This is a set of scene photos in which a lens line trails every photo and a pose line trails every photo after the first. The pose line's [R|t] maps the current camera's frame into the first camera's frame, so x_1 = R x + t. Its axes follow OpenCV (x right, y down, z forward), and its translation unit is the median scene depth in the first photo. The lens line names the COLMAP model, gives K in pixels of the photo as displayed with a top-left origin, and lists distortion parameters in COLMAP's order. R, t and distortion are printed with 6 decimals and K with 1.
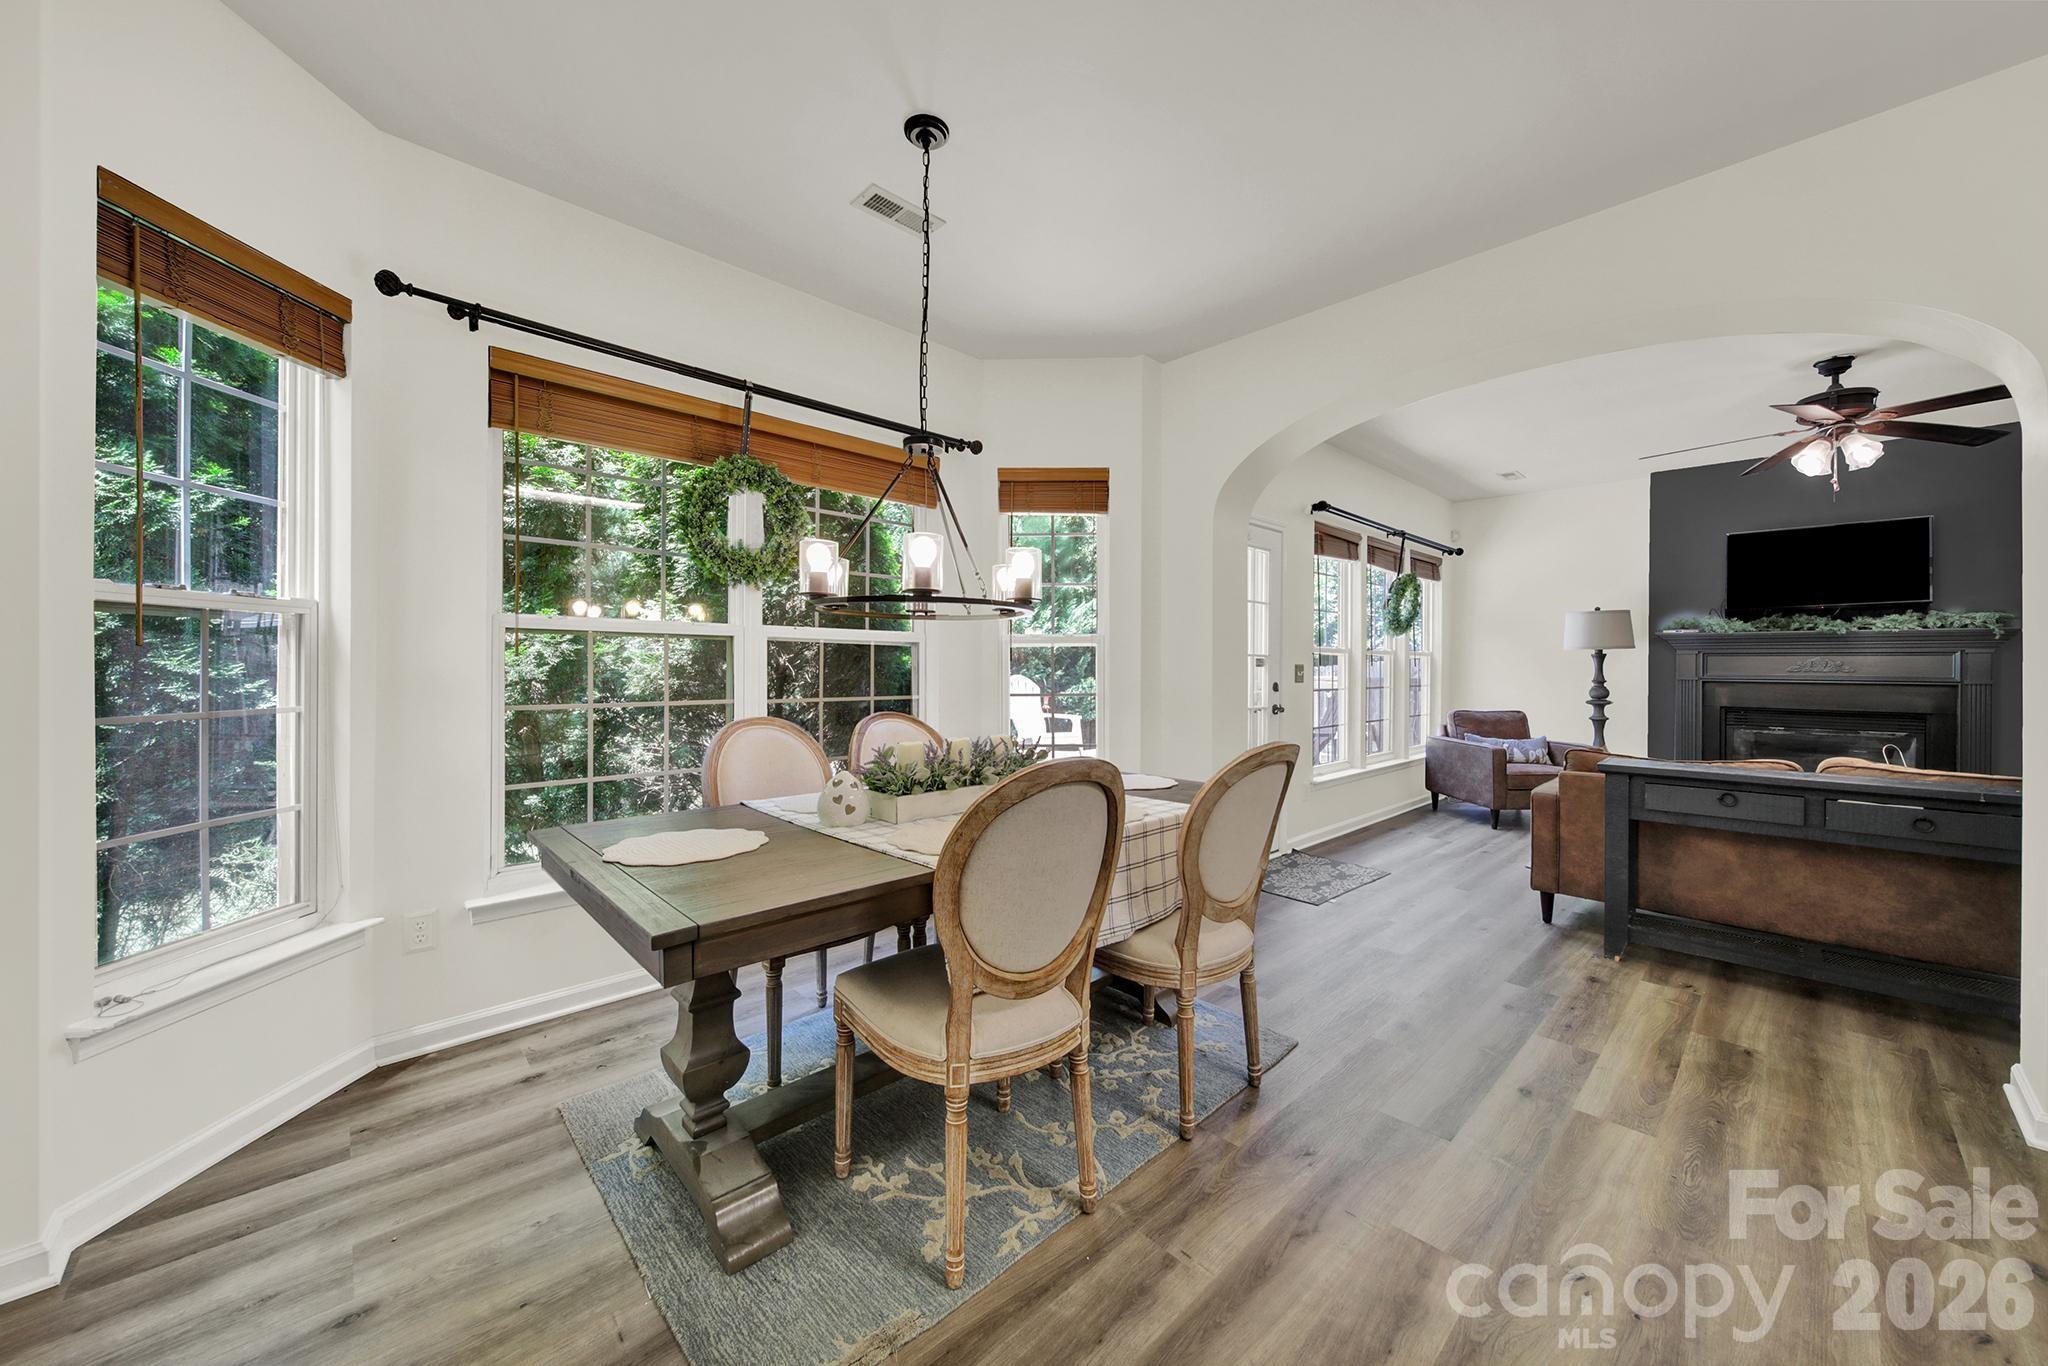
lens RADIAL K [[732.3, 0, 1021.8], [0, 732.3, 669.0], [0, 0, 1]] dist [0.000633, -0.002279]
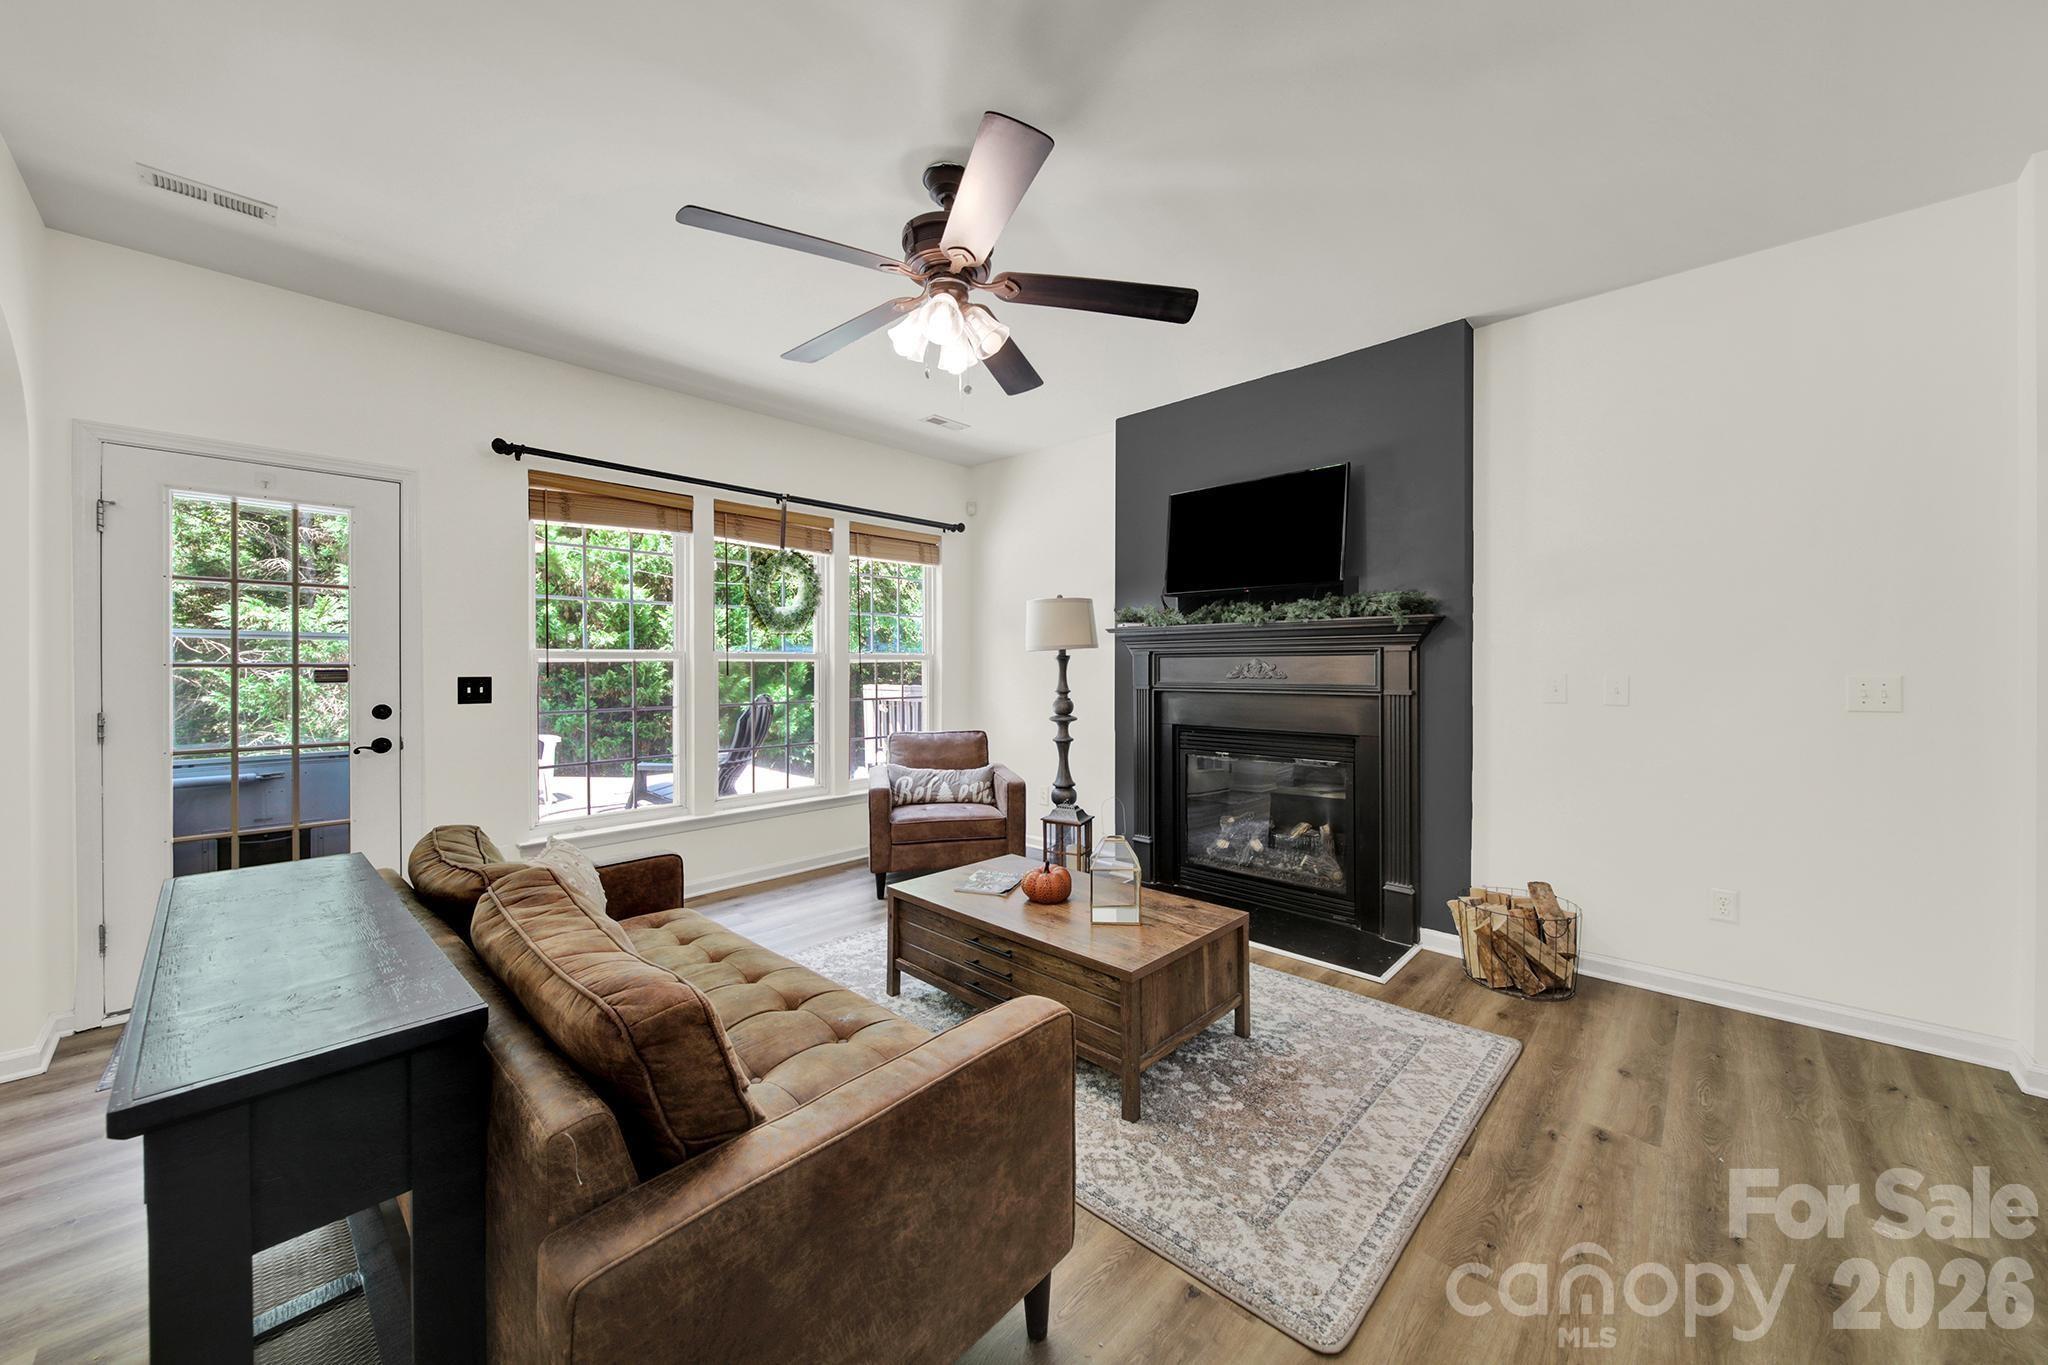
lens RADIAL K [[740.4, 0, 1020.5], [0, 740.4, 666.5], [0, 0, 1]] dist [-0.002155, -0.000124]
pose [[0.998276, -0.010894, 0.057676, 1.341453], [0.011210, 0.999924, -0.005157, -0.010975], [-0.057615, 0.005795, 0.998322, 0.442306]]
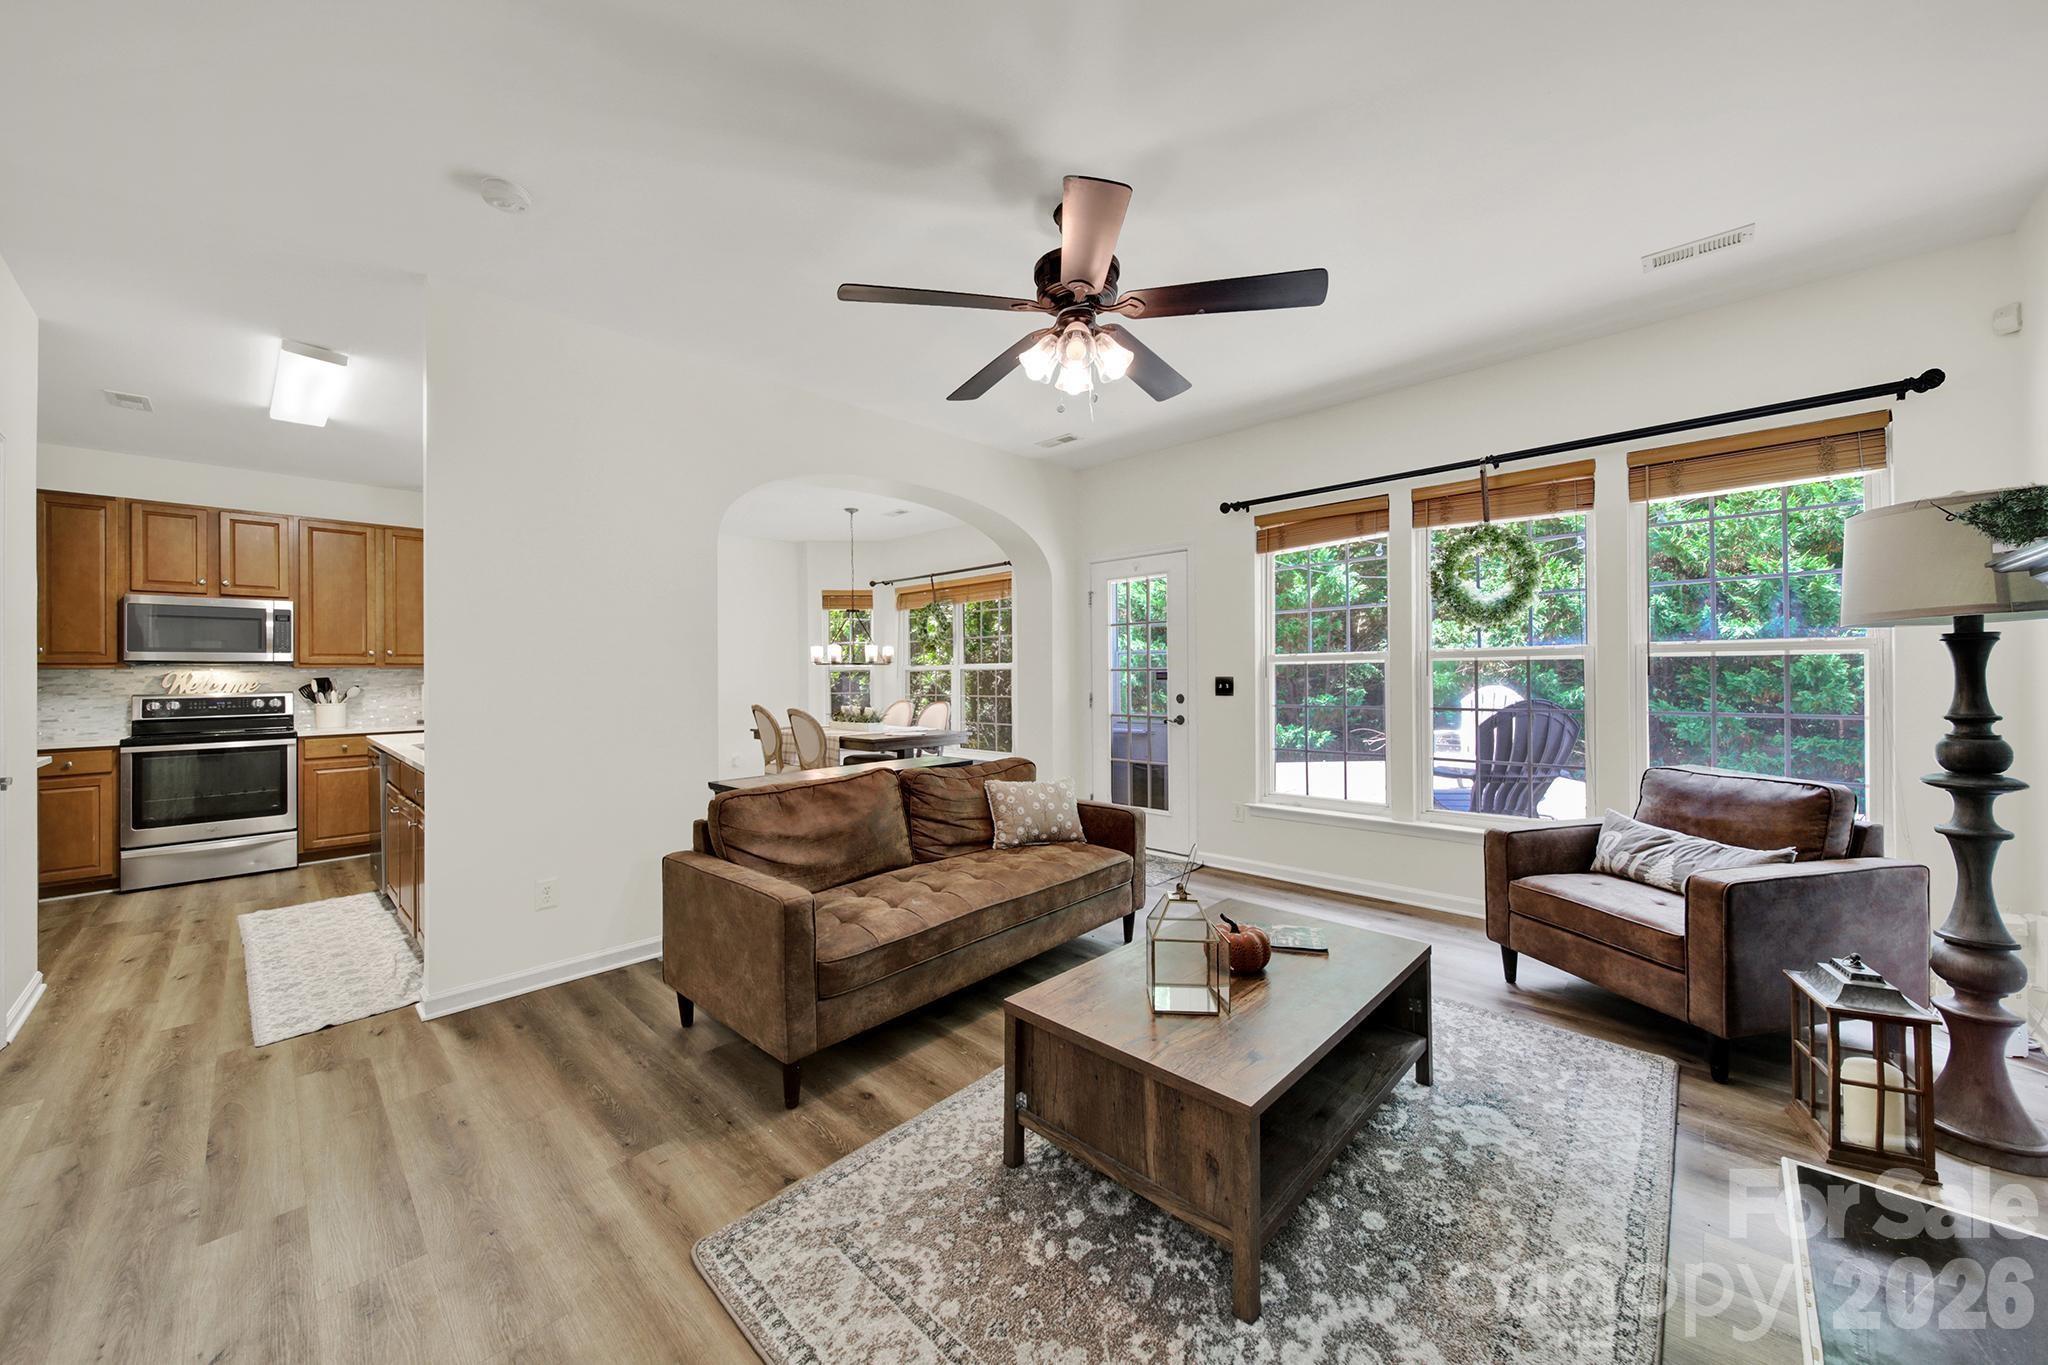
lens RADIAL K [[732.3, 0, 1021.8], [0, 732.3, 668.5], [0, 0, 1]] dist [0.000633, -0.002279]
pose [[0.054568, -0.017153, -0.998363, 2.083933], [0.007381, 0.999832, -0.016775, -0.005050], [0.998483, -0.006454, 0.054686, 1.078390]]
